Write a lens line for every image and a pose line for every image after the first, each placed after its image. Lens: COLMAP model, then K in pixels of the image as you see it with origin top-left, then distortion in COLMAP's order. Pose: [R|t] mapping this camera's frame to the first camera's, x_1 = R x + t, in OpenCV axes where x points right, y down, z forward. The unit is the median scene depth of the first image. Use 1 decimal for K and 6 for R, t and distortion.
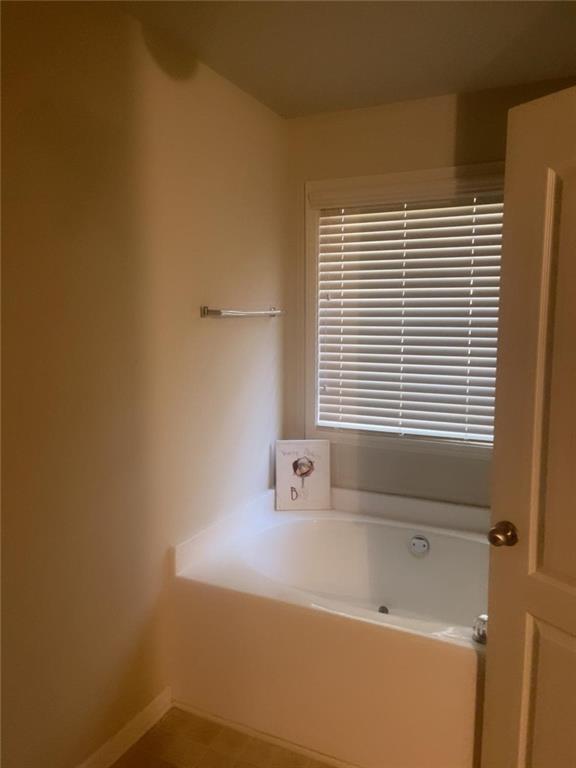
lens RADIAL K [[542.9, 0, 288.0], [0, 542.9, 384.0], [0, 0, 1]] dist [0.000621, -0.004453]
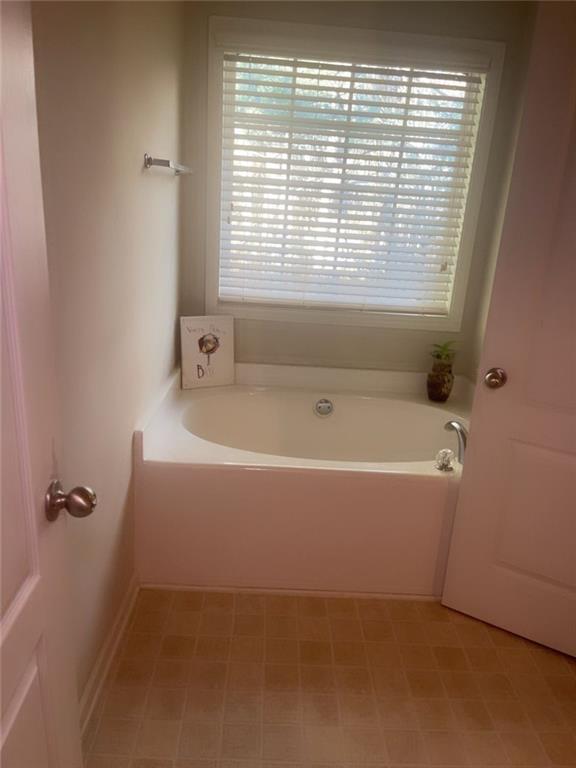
lens RADIAL K [[542.9, 0, 288.0], [0, 542.9, 384.0], [0, 0, 1]] dist [0.000621, -0.004453]
pose [[0.895889, -0.082875, 0.436480, -0.274303], [-0.007048, 0.979673, 0.200477, 0.027935], [-0.444222, -0.182681, 0.877094, 0.073476]]
